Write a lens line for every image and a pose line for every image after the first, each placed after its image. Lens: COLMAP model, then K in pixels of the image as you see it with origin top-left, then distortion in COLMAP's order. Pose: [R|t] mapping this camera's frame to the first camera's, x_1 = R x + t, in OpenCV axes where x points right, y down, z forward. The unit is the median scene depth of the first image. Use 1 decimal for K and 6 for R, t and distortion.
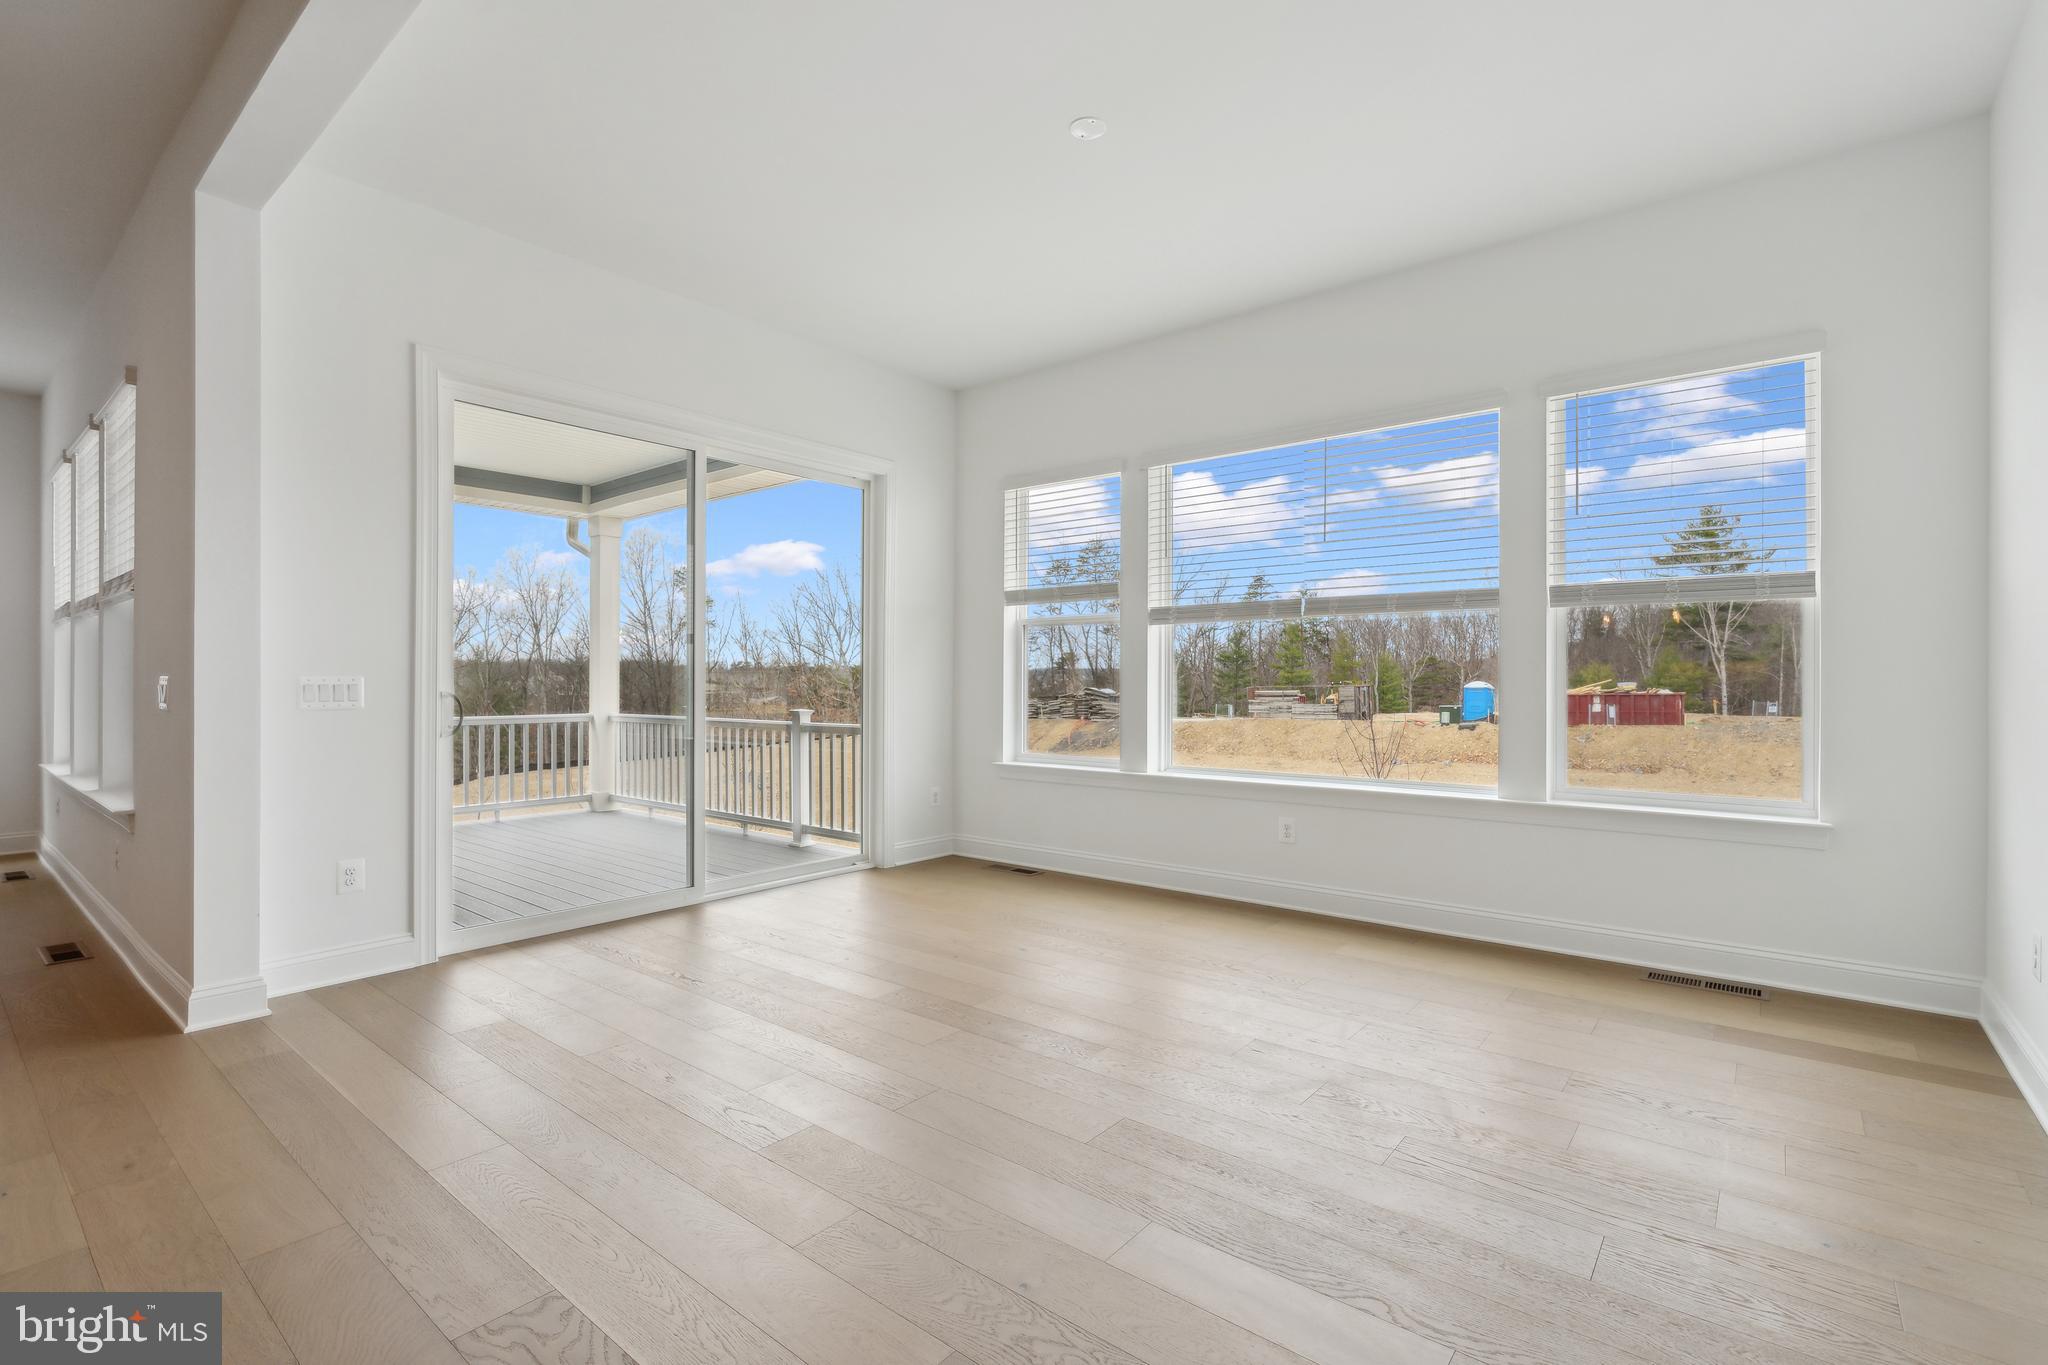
lens RADIAL K [[916.3, 0, 1030.7], [0, 916.3, 675.4], [0, 0, 1]] dist [-0.008164, 0.000641]
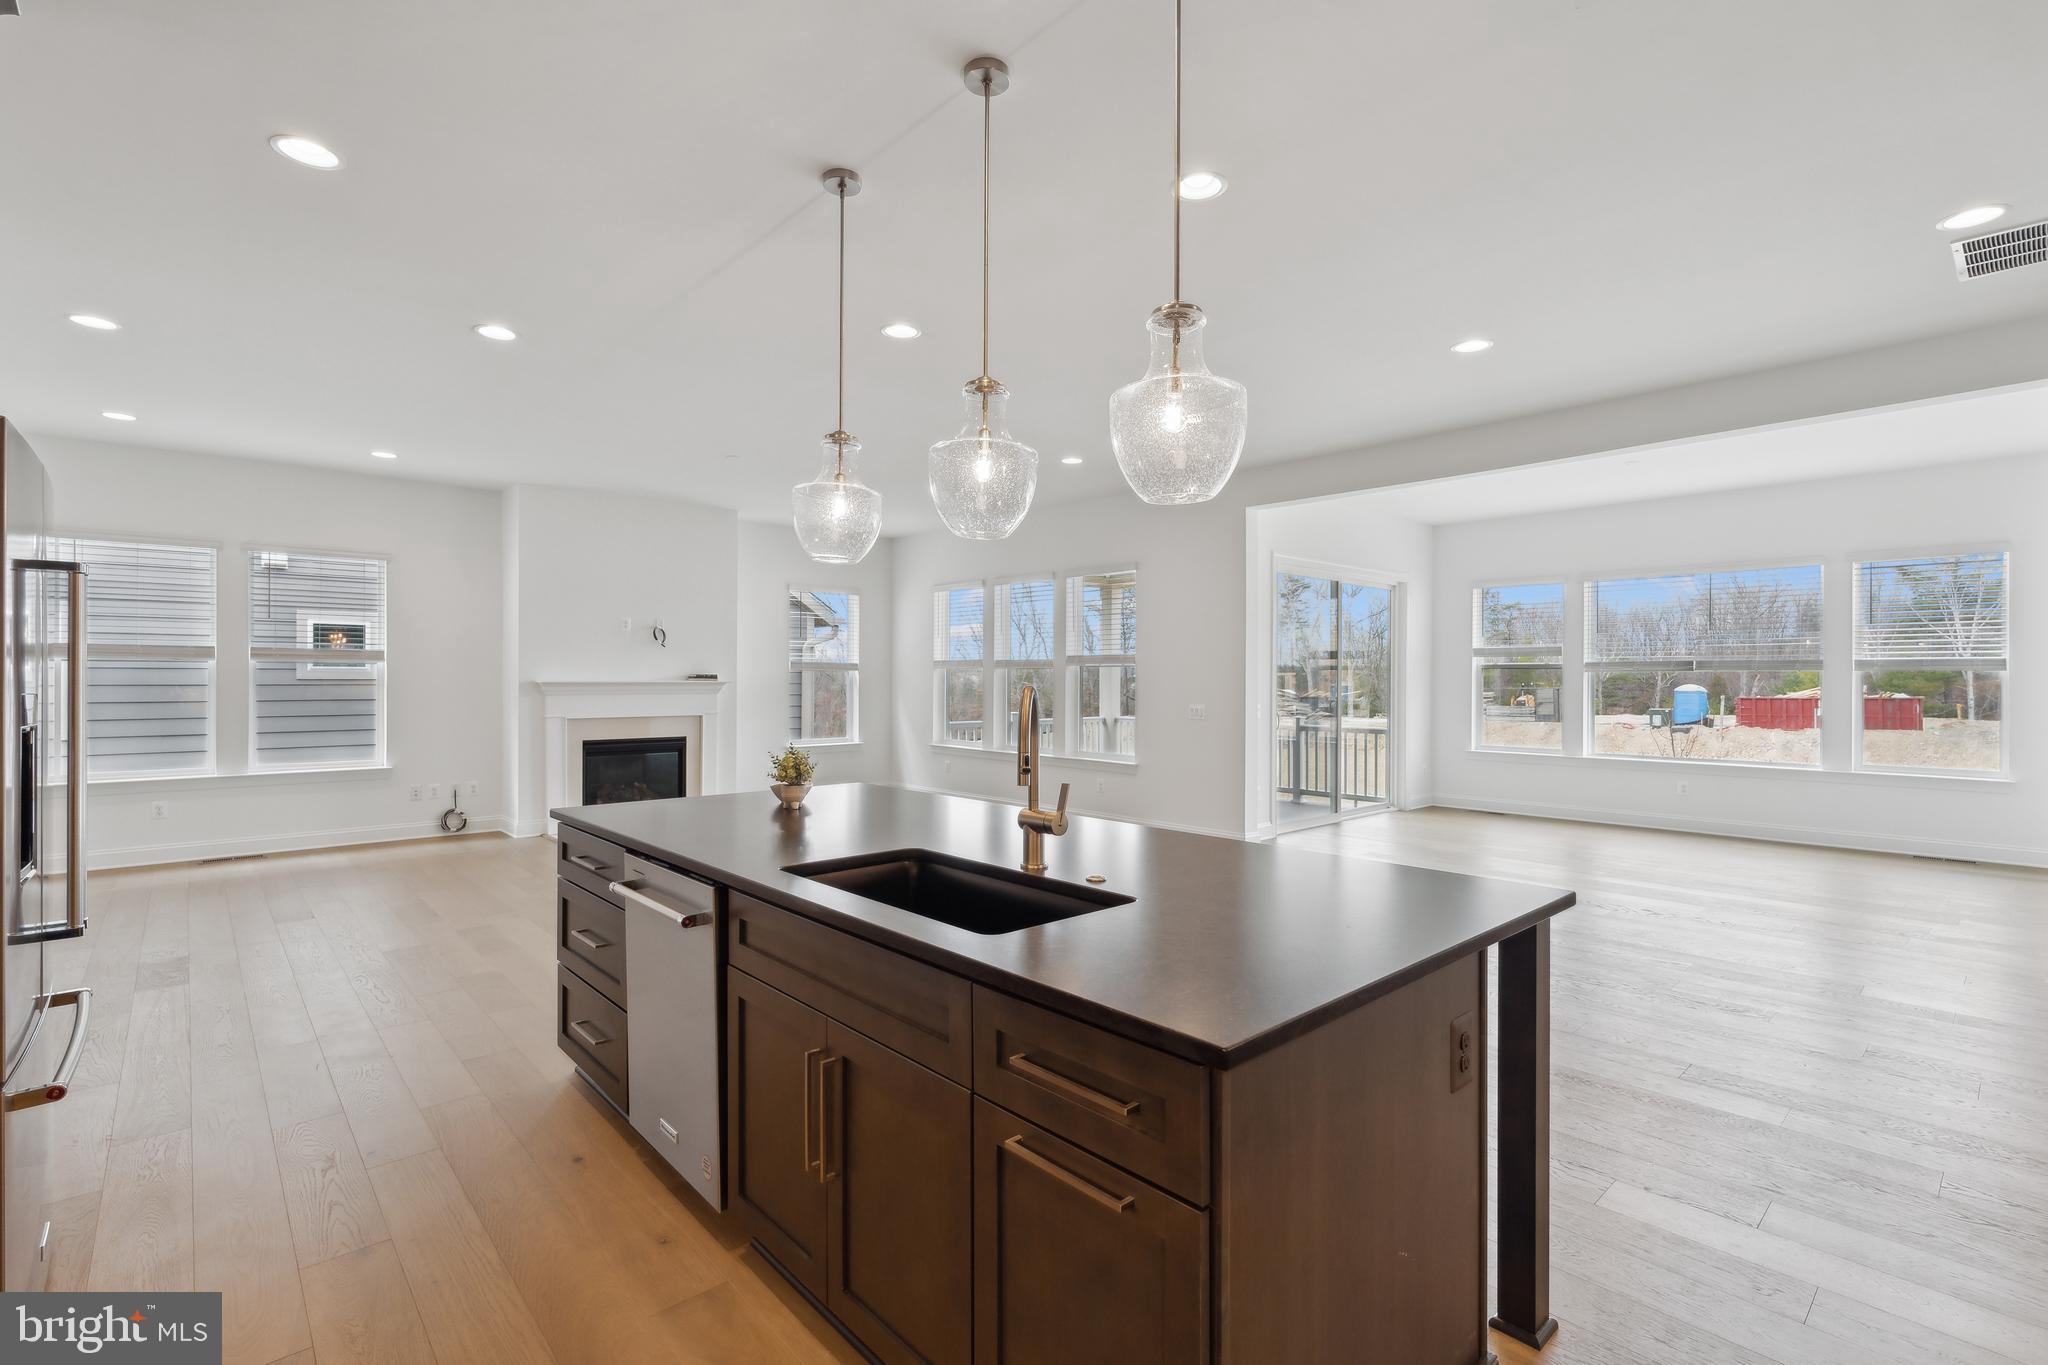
lens RADIAL K [[916.3, 0, 1015.9], [0, 916.3, 675.5], [0, 0, 1]] dist [-0.008164, 0.000641]
pose [[0.987054, -0.000817, -0.160384, -0.089991], [0.001172, 0.999997, 0.002123, -0.007408], [0.160382, -0.002283, 0.987052, -0.122285]]
